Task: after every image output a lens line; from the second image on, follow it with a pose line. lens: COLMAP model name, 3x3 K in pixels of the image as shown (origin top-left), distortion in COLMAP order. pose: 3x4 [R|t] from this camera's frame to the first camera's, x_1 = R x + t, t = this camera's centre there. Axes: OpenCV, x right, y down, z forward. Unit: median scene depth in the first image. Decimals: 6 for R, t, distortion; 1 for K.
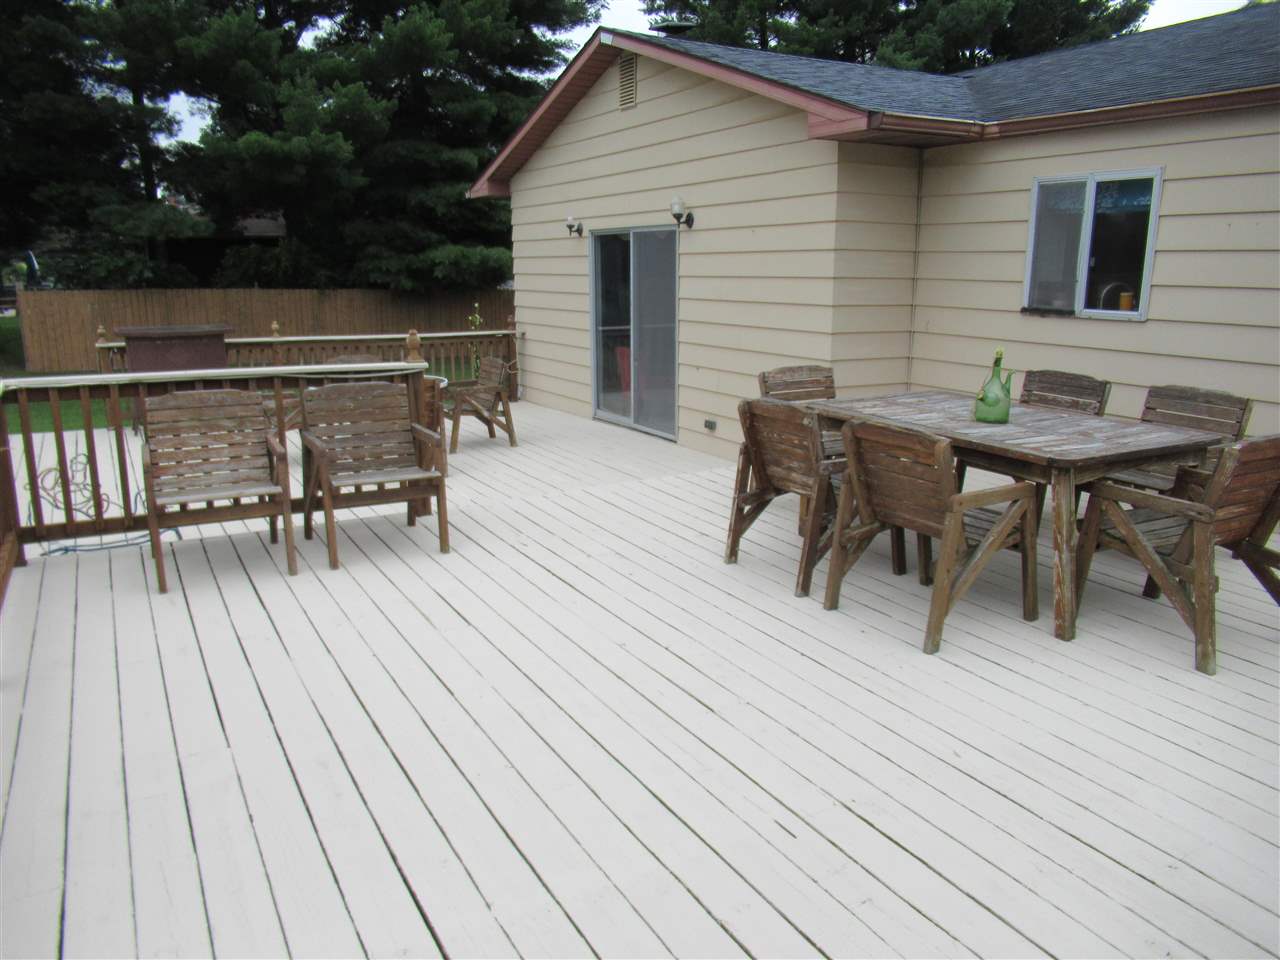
lens RADIAL K [[950.1, 0, 659.1], [0, 950.1, 476.4], [0, 0, 1]] dist [0.000794, -0.003373]
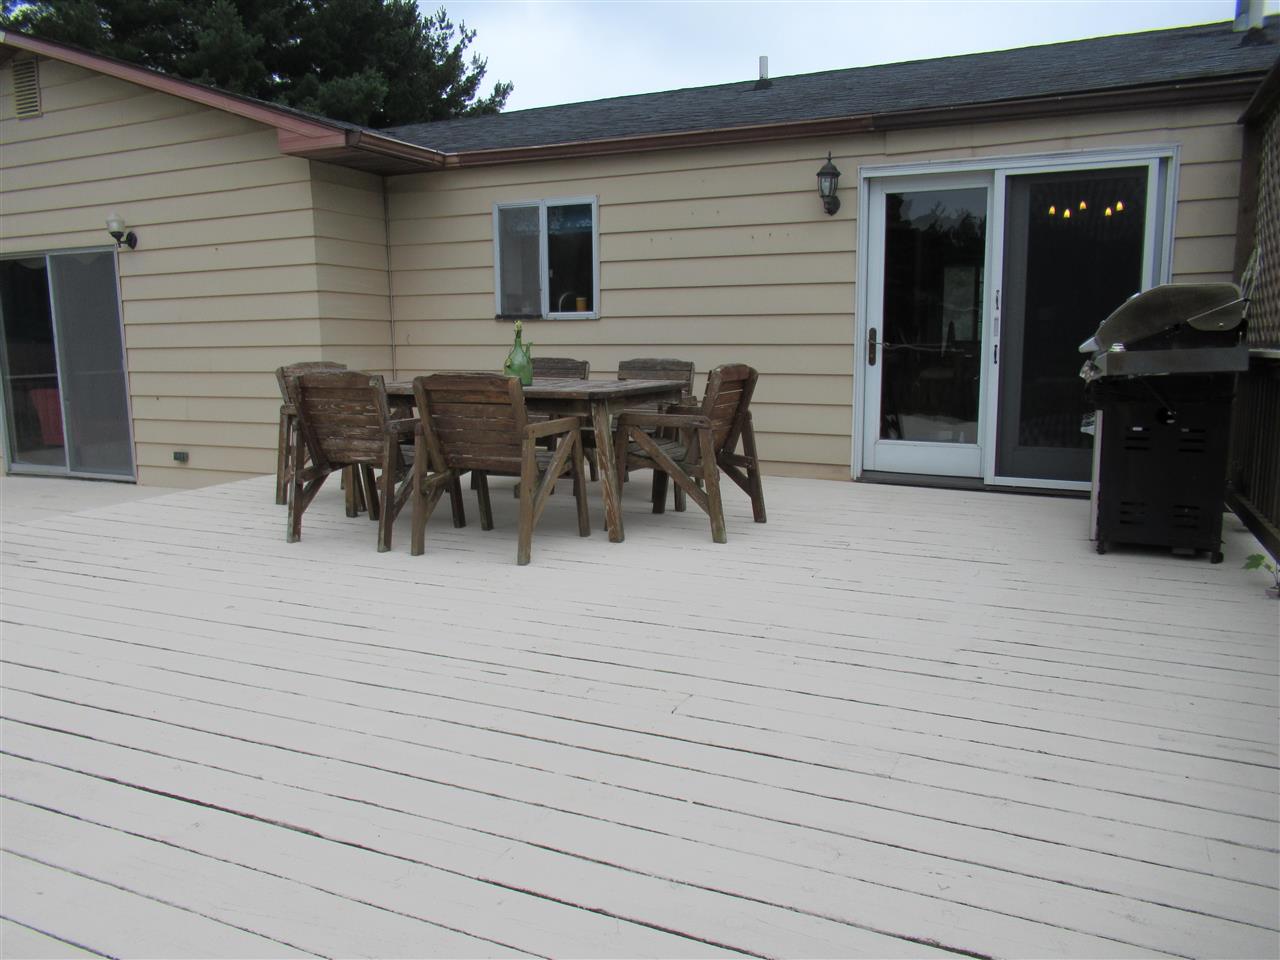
lens RADIAL K [[942.7, 0, 645.4], [0, 942.7, 474.5], [0, 0, 1]] dist [-0.002562, -0.002026]
pose [[0.821497, -0.088703, 0.563271, -0.097984], [0.133775, 0.990238, -0.039161, 0.062473], [-0.554298, 0.107522, 0.825344, -0.011631]]
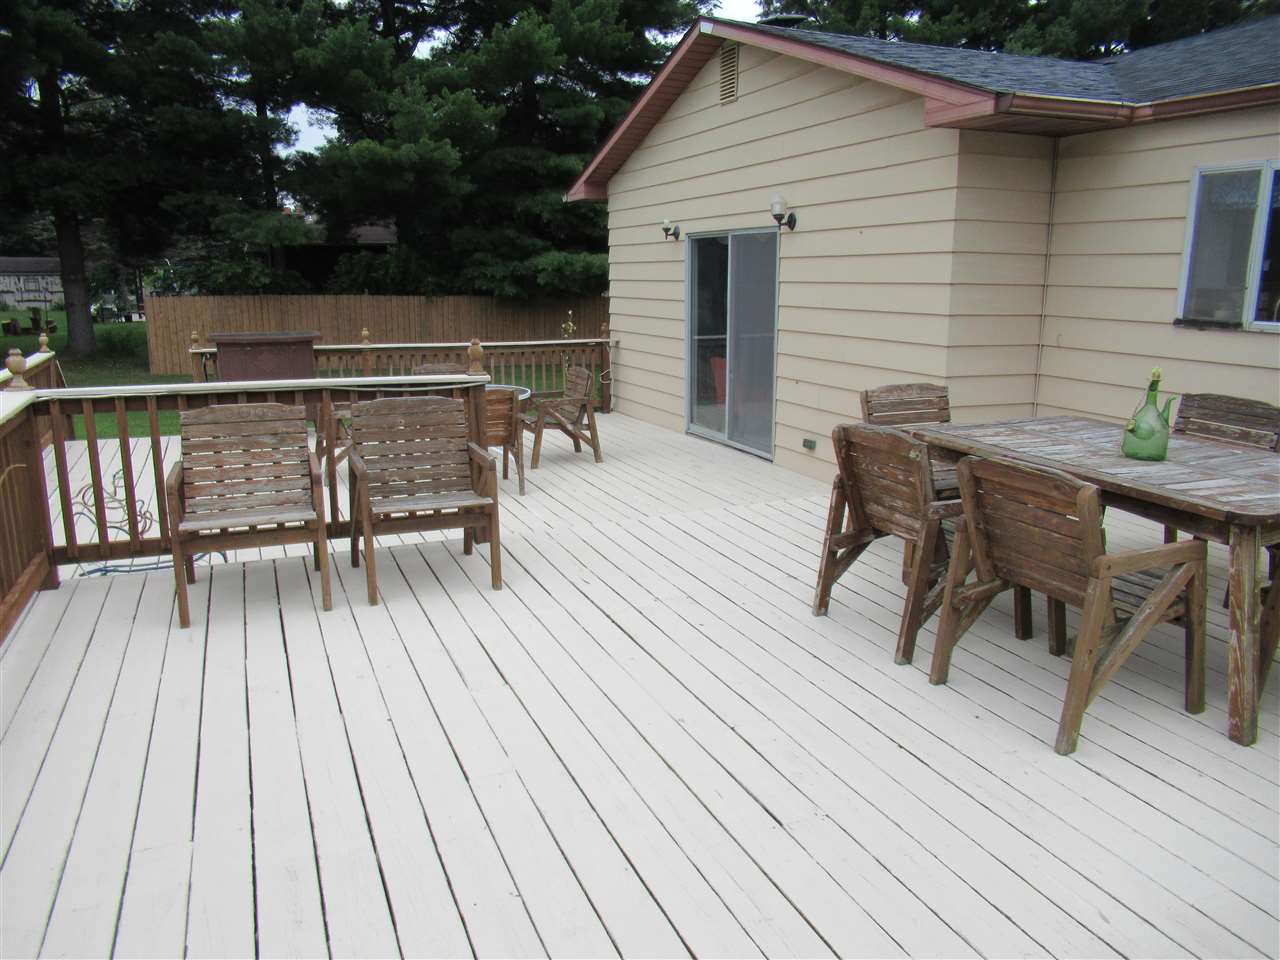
lens RADIAL K [[954.0, 0, 659.9], [0, 954.0, 477.9], [0, 0, 1]] dist [-0.009067, 0.006233]
pose [[0.993555, 0.024409, -0.110691, 0.014080], [-0.025180, 0.999667, -0.005567, -0.013775], [0.110518, 0.008319, 0.993839, 0.074779]]
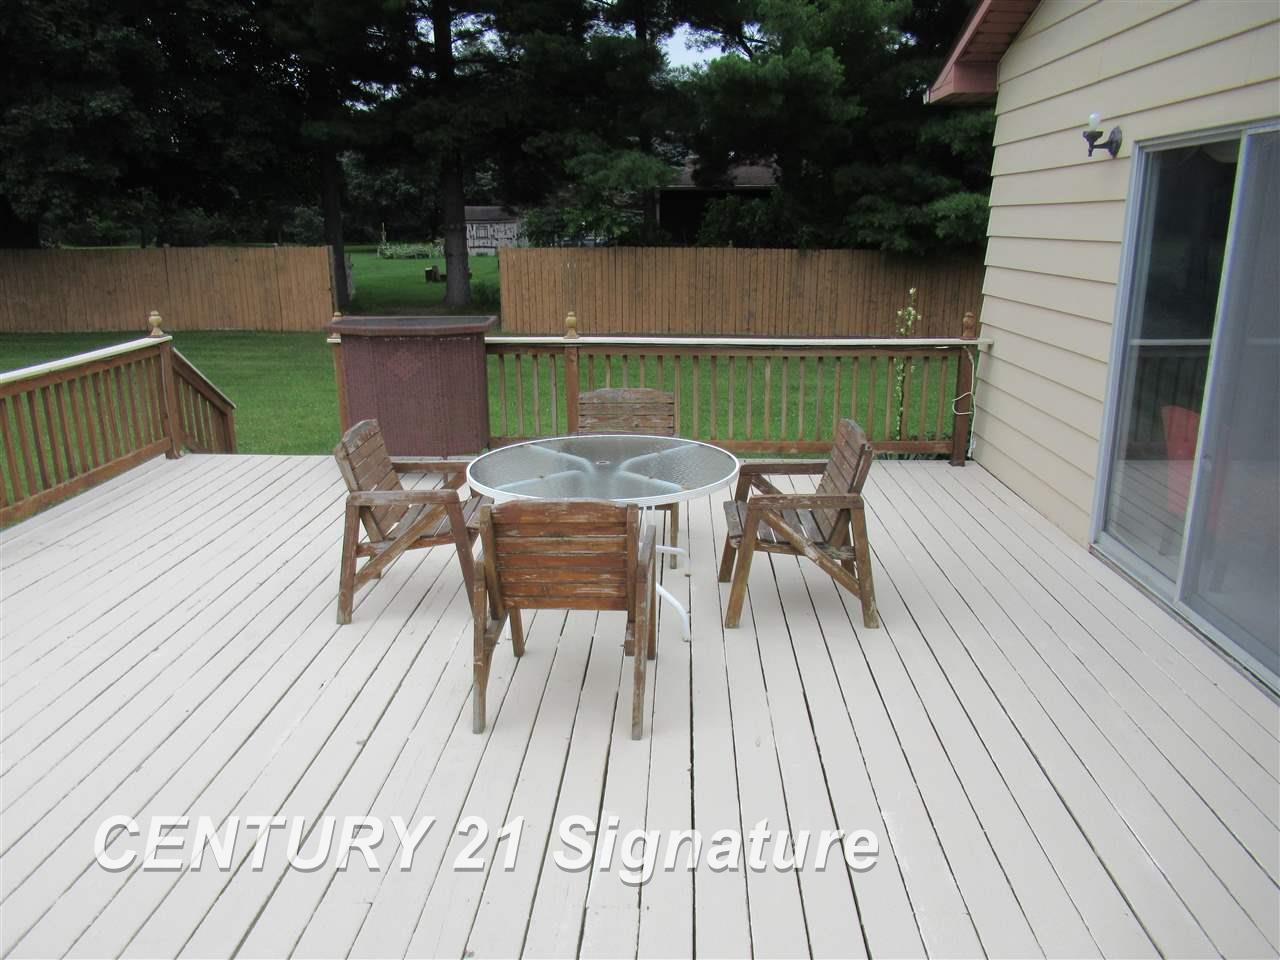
lens RADIAL K [[962.2, 0, 663.2], [0, 962.2, 482.8], [0, 0, 1]] dist [-0.009974, -0.003099]
pose [[0.852532, 0.135192, -0.504889, -0.018156], [-0.110195, 0.990748, 0.079217, -0.142029], [0.510927, -0.011899, 0.859541, 0.631687]]
